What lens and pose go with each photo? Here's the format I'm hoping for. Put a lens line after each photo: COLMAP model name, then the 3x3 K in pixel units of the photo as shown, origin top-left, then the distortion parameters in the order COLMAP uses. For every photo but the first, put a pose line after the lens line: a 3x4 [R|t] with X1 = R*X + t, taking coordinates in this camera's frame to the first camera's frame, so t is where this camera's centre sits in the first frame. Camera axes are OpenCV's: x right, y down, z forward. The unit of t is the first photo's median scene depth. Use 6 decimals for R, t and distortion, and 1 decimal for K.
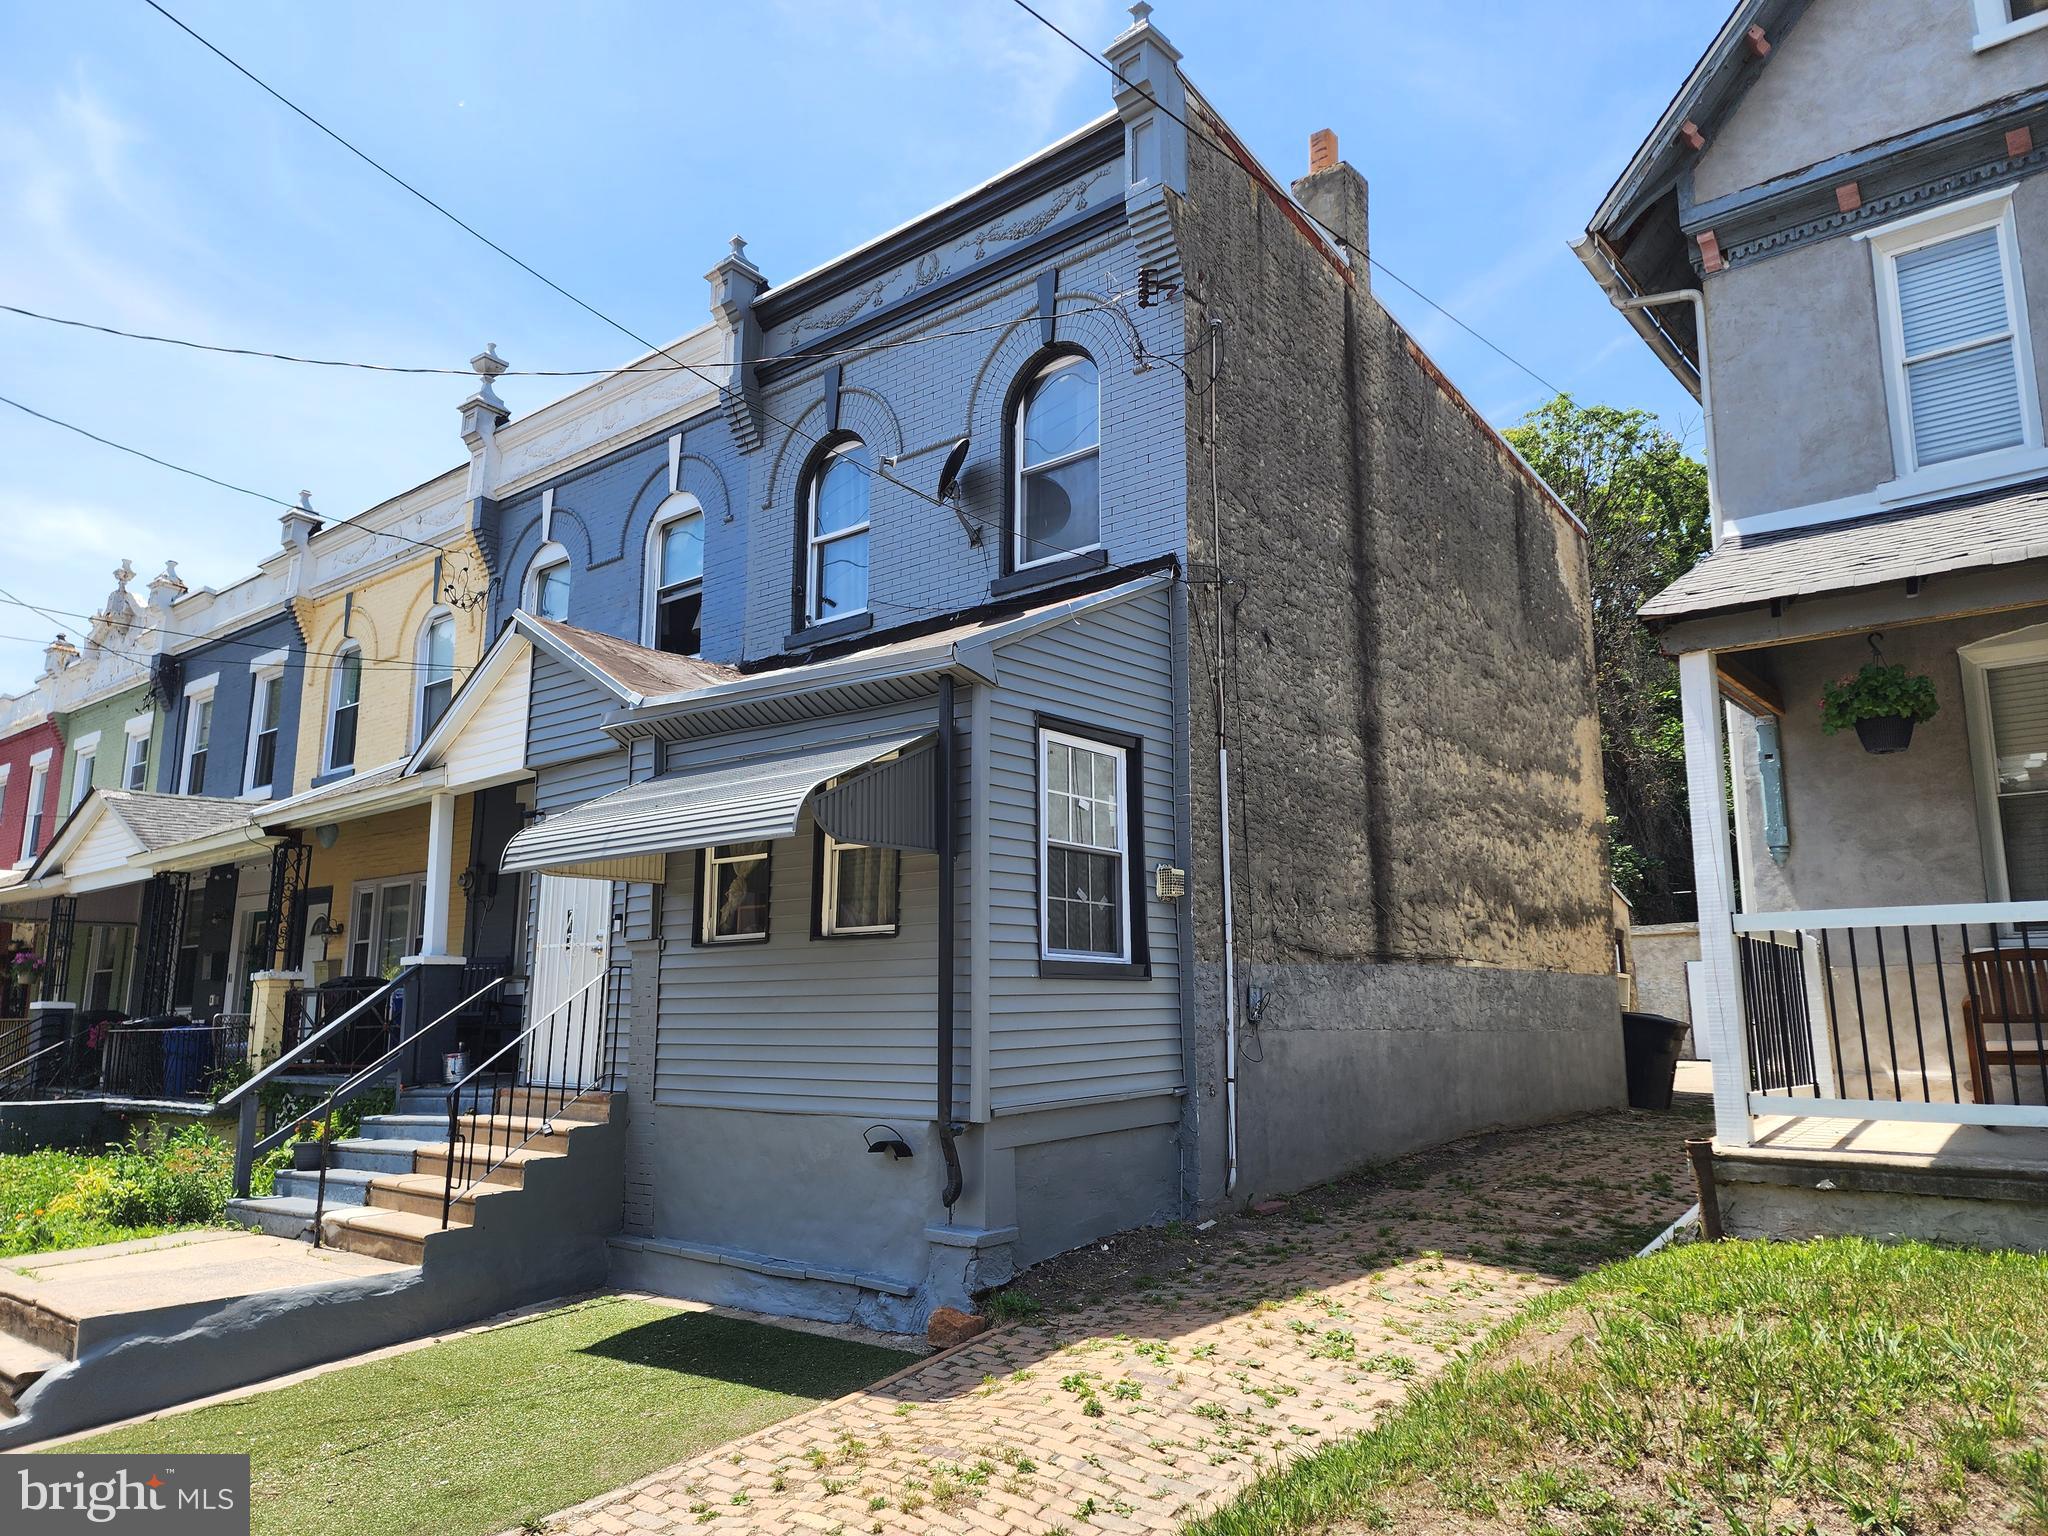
lens RADIAL K [[1357.8, 0, 1020.5], [0, 1357.8, 795.3], [0, 0, 1]] dist [0.082567, -0.073858]
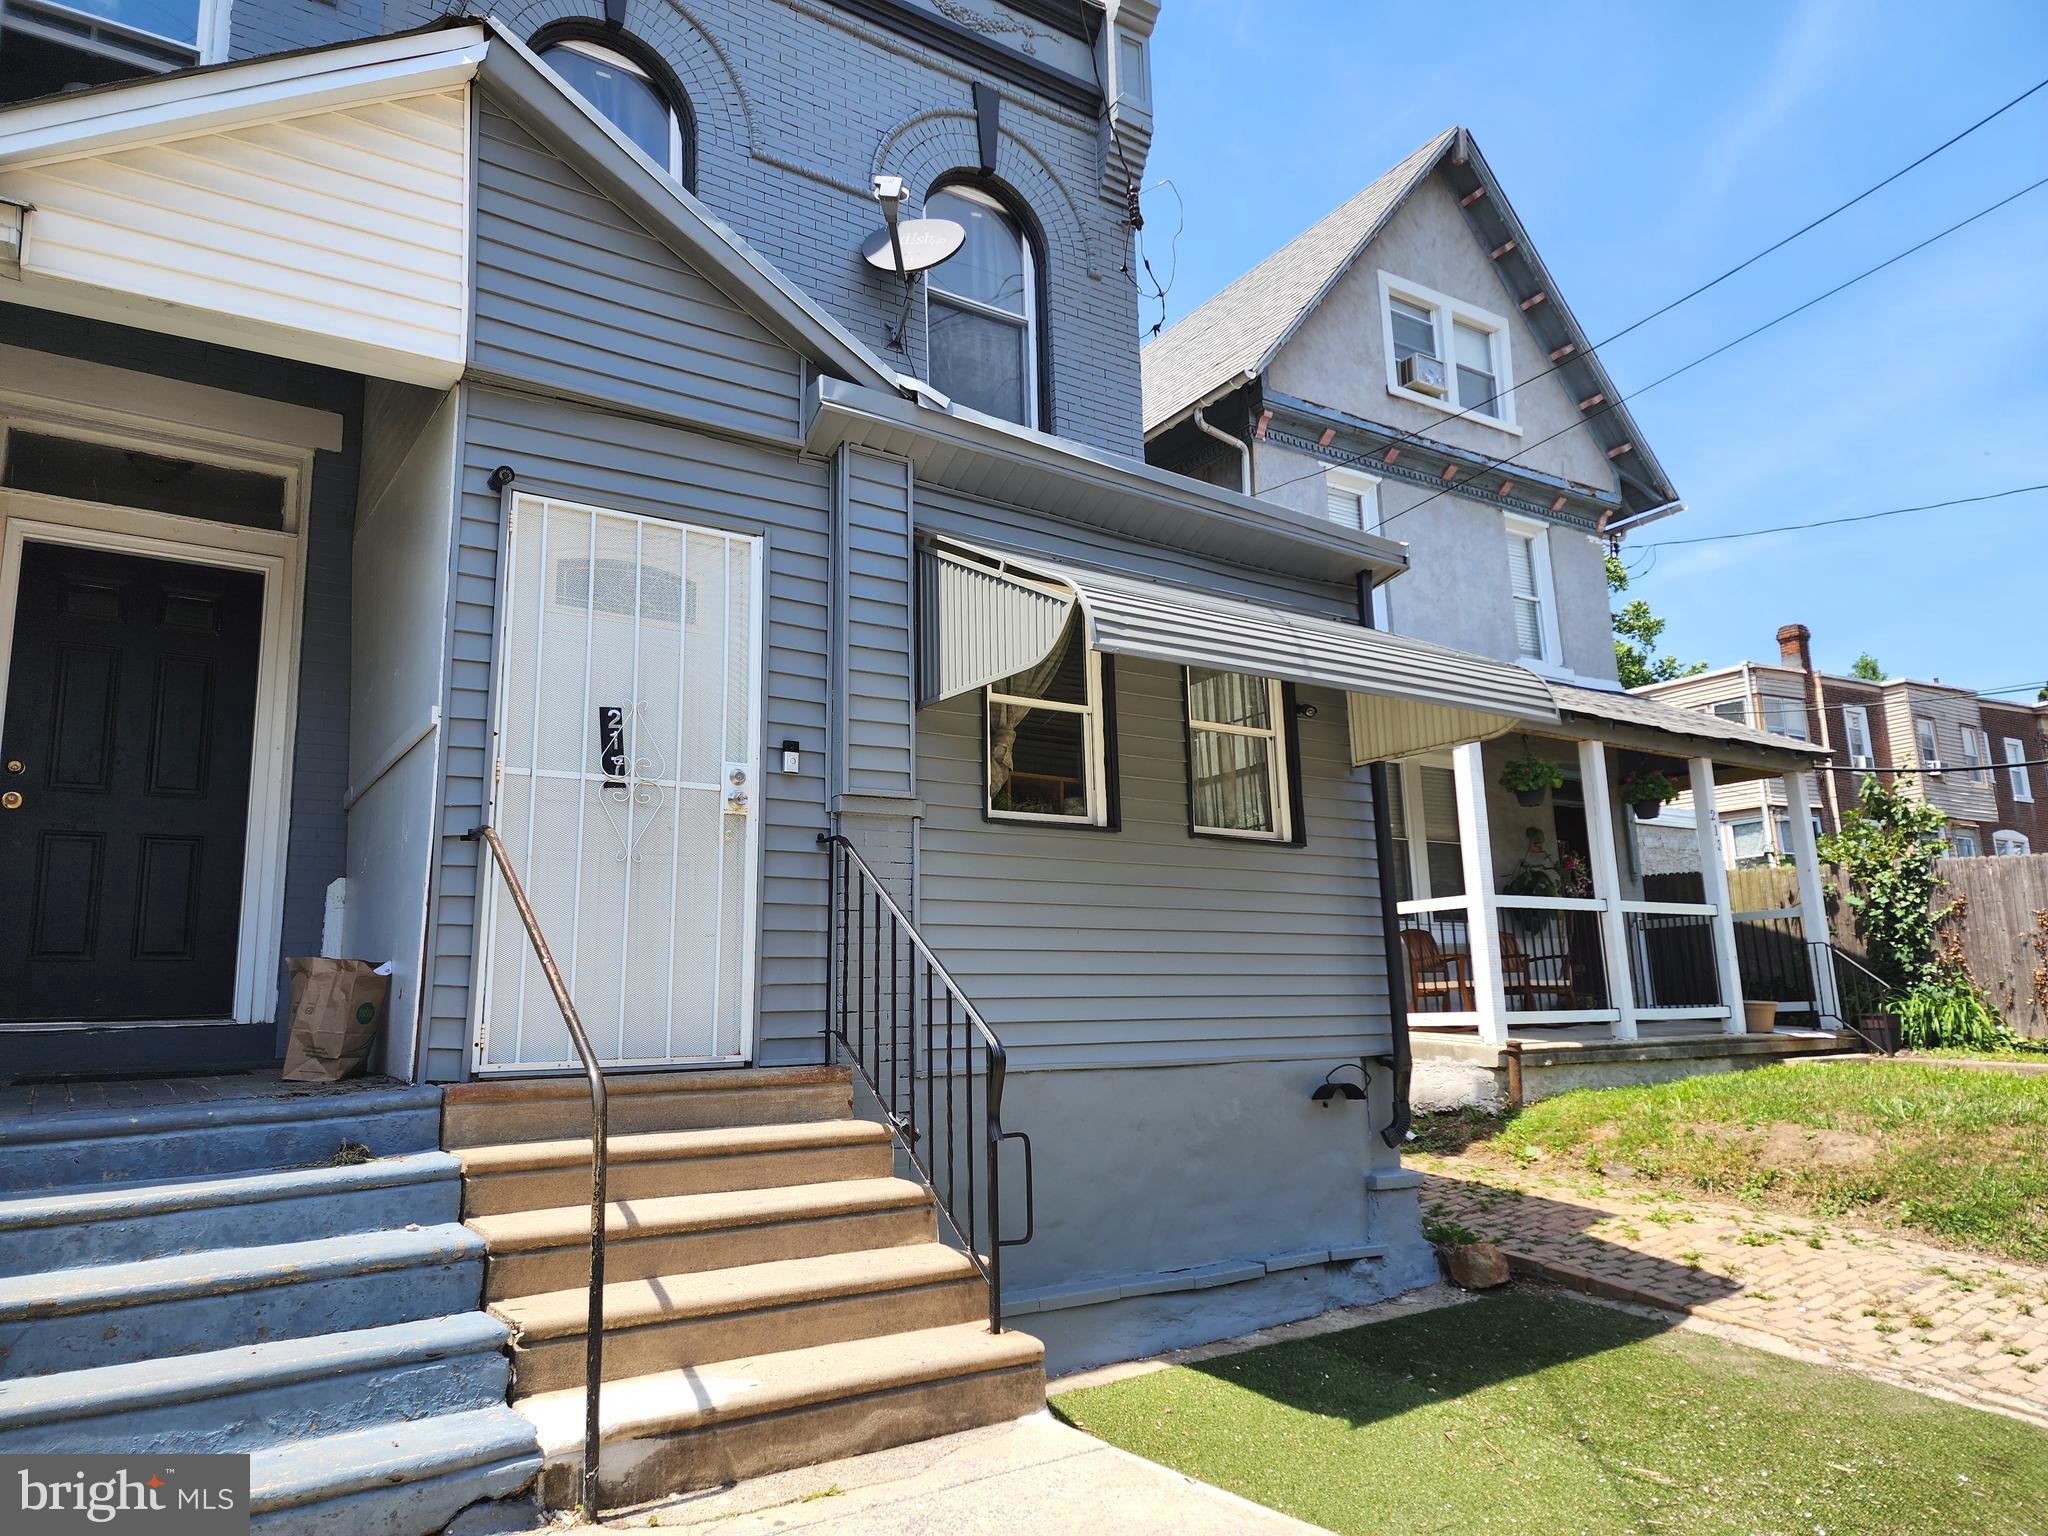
lens RADIAL K [[1357.8, 0, 1020.5], [0, 1357.8, 795.3], [0, 0, 1]] dist [0.082567, -0.073858]
pose [[0.282019, 0.150412, 0.947545, -0.638439], [-0.130032, 0.984514, -0.117578, 0.130751], [-0.950556, -0.090052, 0.297209, 0.615161]]
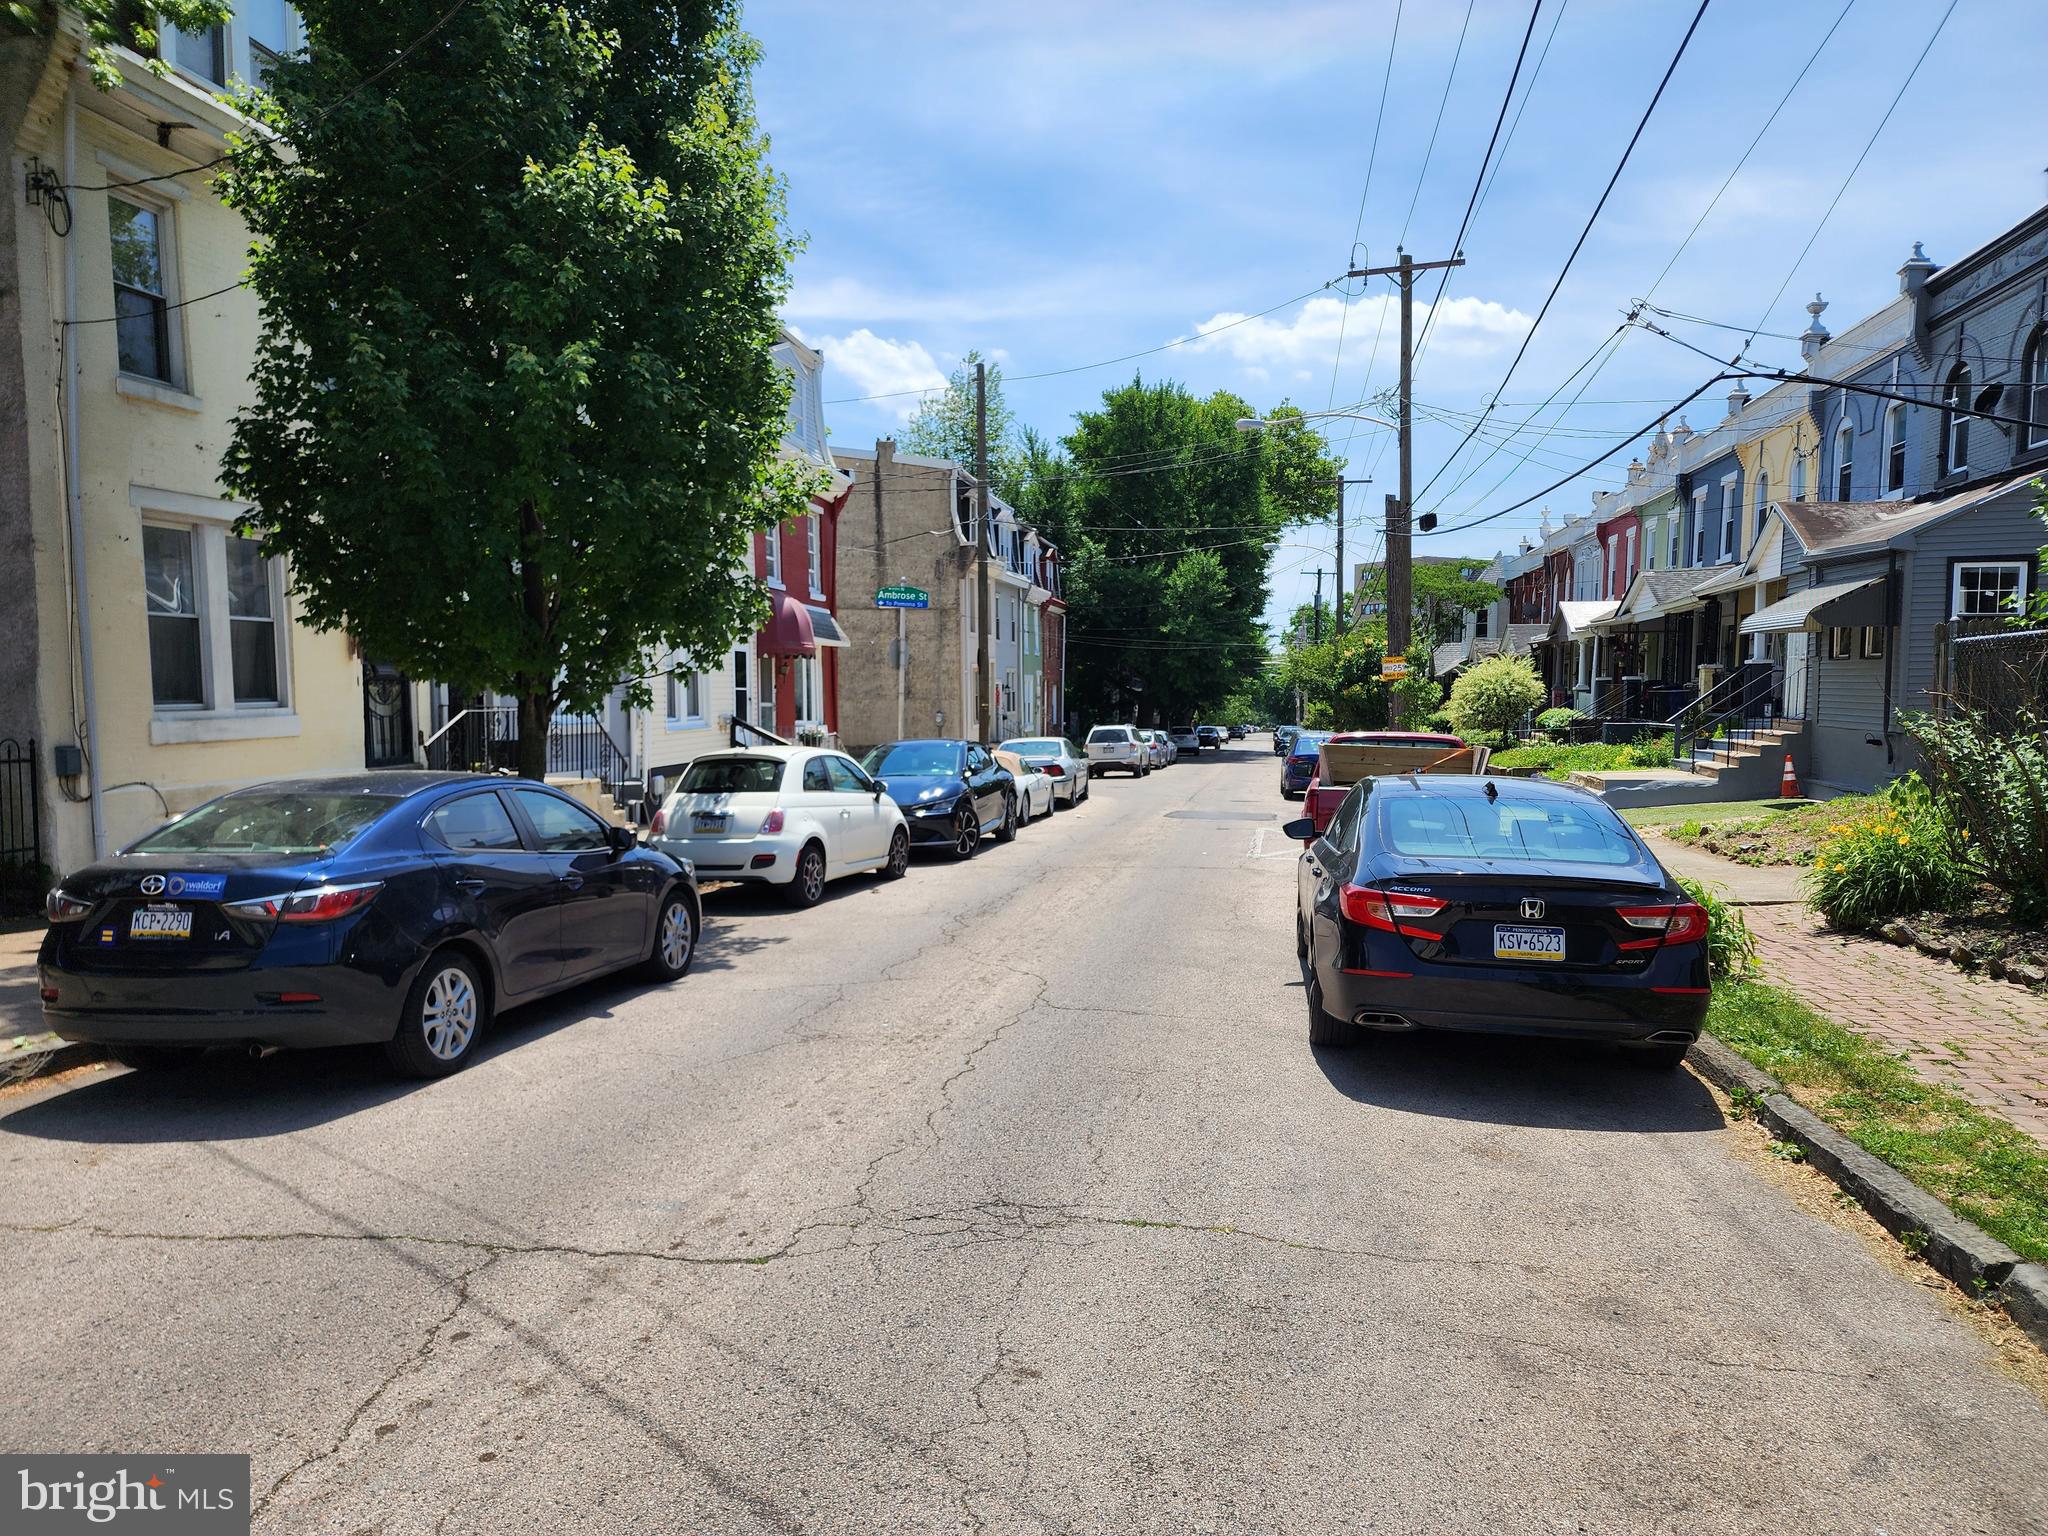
lens RADIAL K [[1357.8, 0, 1020.5], [0, 1357.8, 795.3], [0, 0, 1]] dist [0.082567, -0.073858]
pose [[0.477233, 0.064521, -0.876405, 0.938526], [0.158035, 0.974741, 0.157815, -0.201403], [0.864450, -0.213817, 0.454981, -1.043239]]
